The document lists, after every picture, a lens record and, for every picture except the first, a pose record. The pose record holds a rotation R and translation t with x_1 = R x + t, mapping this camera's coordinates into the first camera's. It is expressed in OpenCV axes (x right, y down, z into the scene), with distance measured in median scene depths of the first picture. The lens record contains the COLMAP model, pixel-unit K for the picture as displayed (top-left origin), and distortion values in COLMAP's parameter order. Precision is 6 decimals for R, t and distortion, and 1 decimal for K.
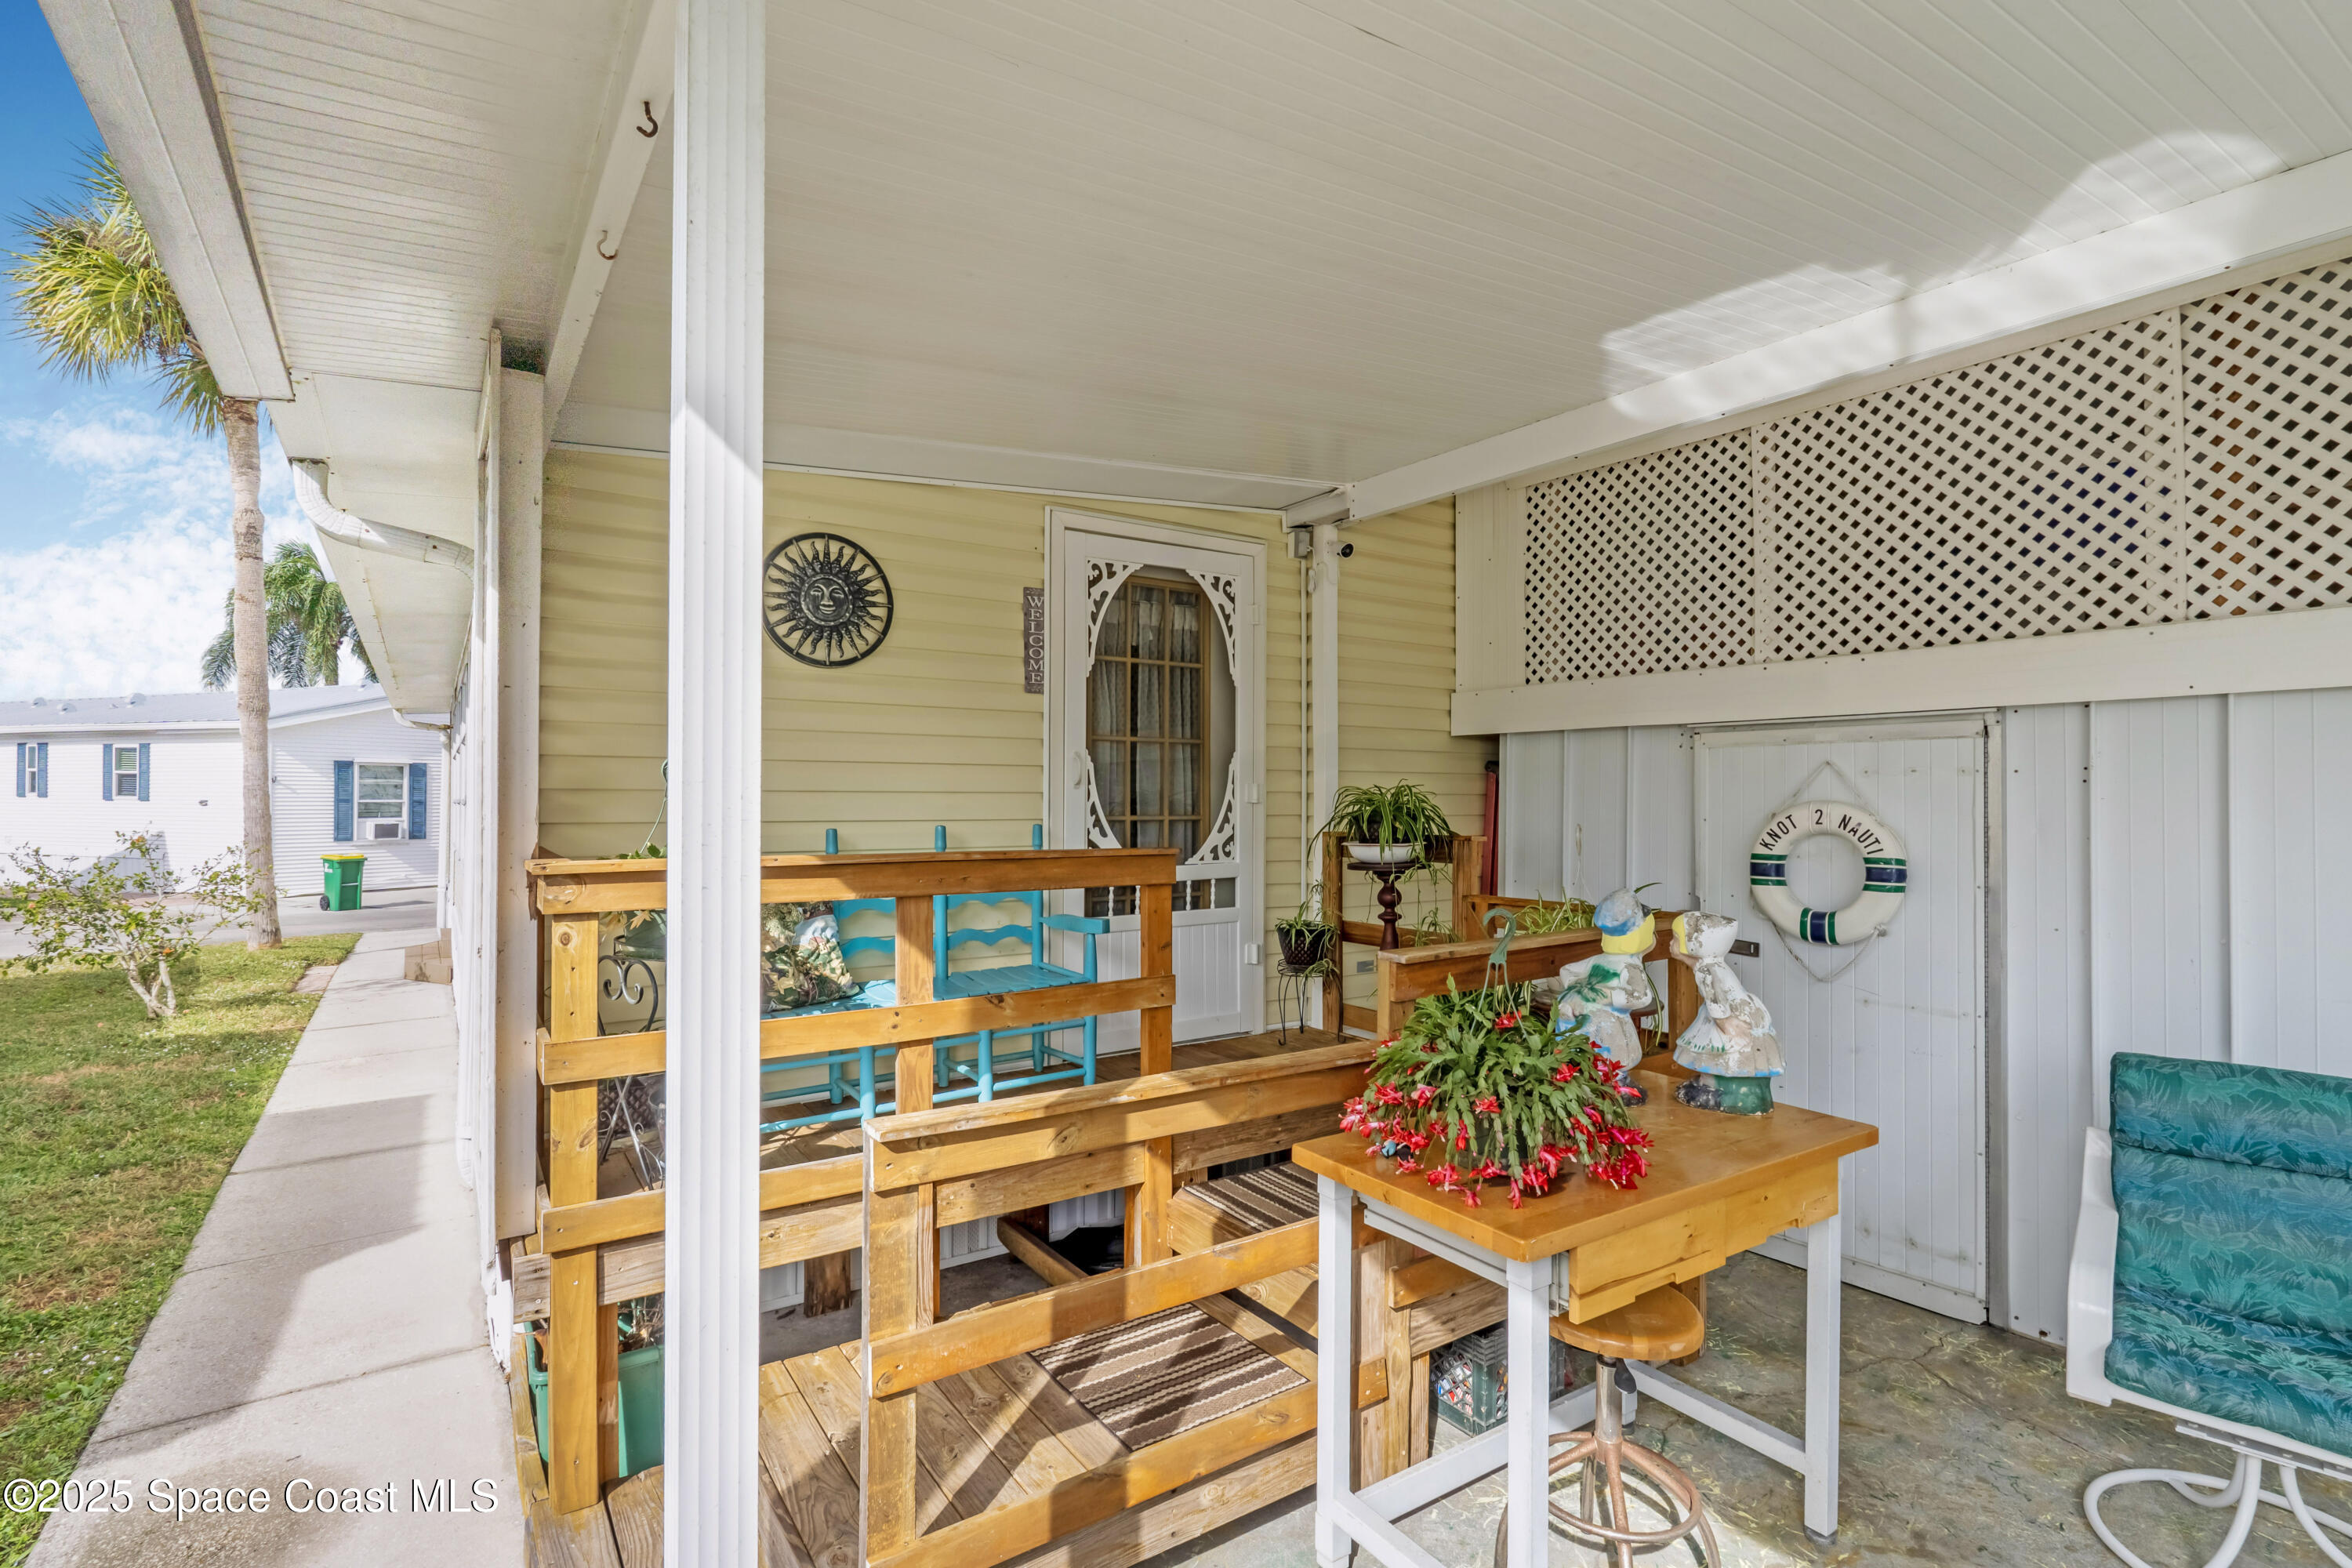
lens RADIAL K [[1081.9, 0, 1179.2], [0, 1081.9, 776.3], [0, 0, 1]] dist [-0.003389, 0.000006]
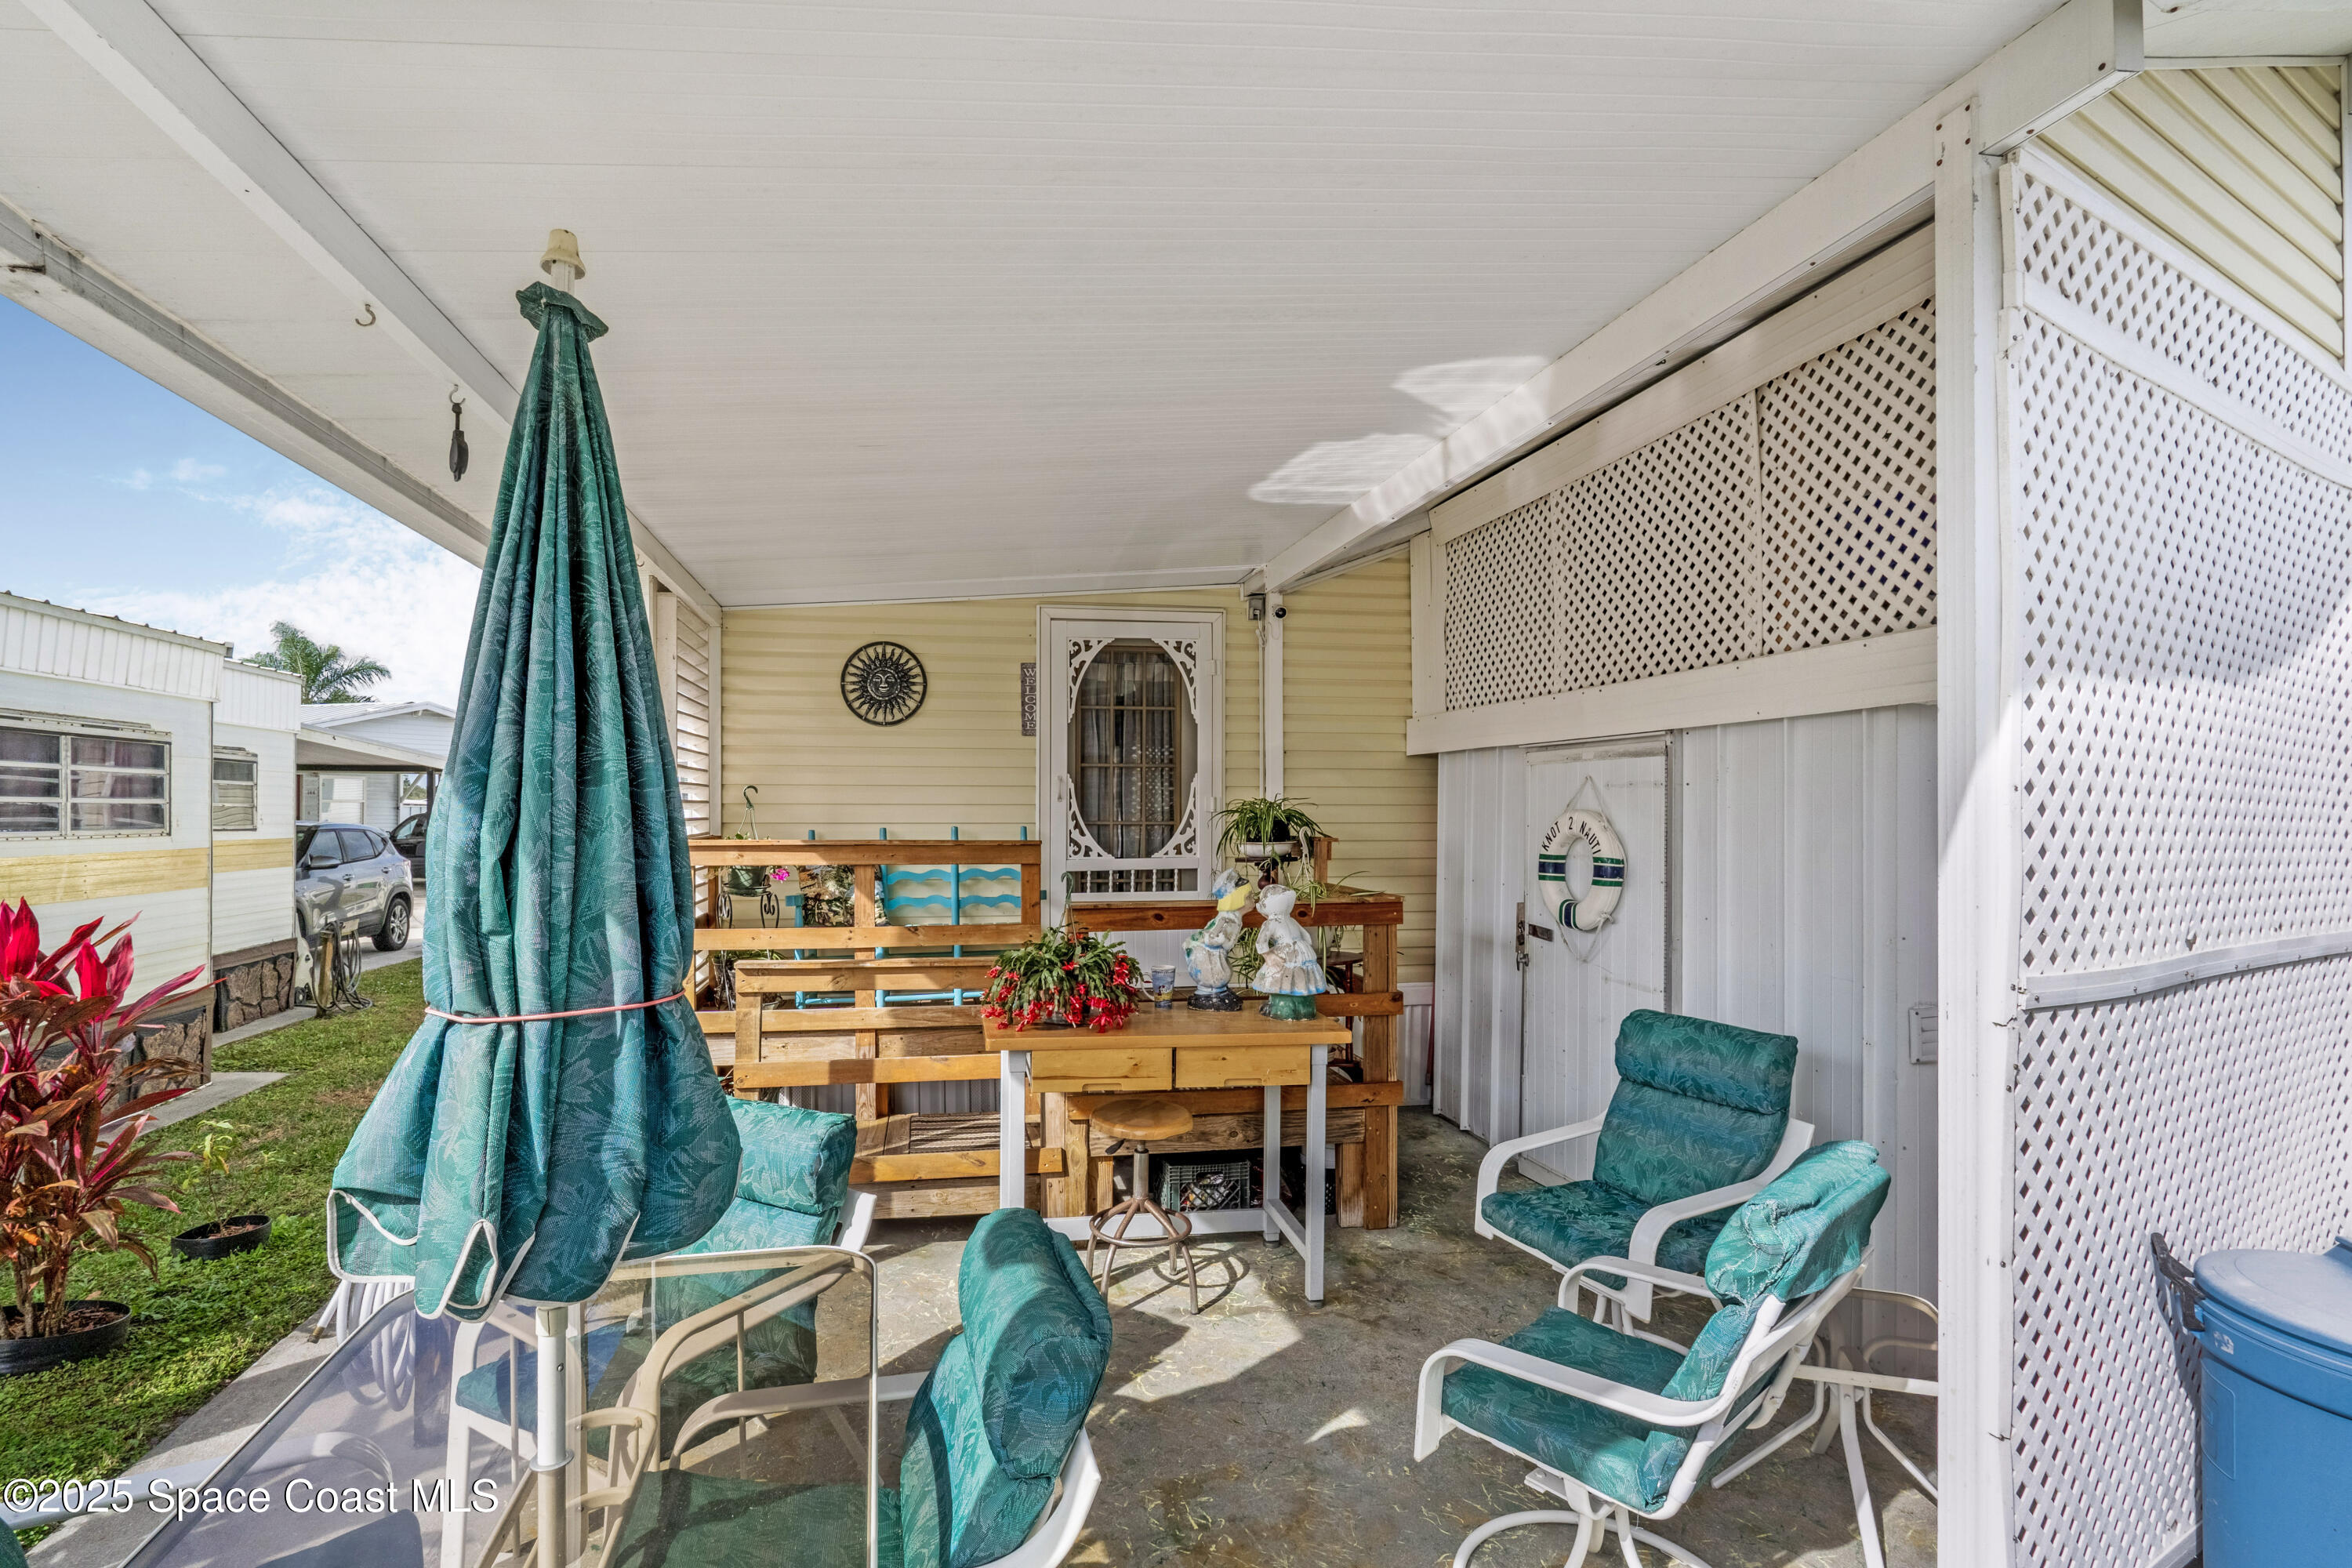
lens RADIAL K [[1189.6, 0, 1172.1], [0, 1189.6, 796.5], [0, 0, 1]] dist [0.002614, 0.000086]
pose [[0.905156, -0.005693, -0.425041, 0.741744], [0.010041, 0.999918, 0.007991, -0.006675], [0.424961, -0.011501, 0.905139, -0.373632]]
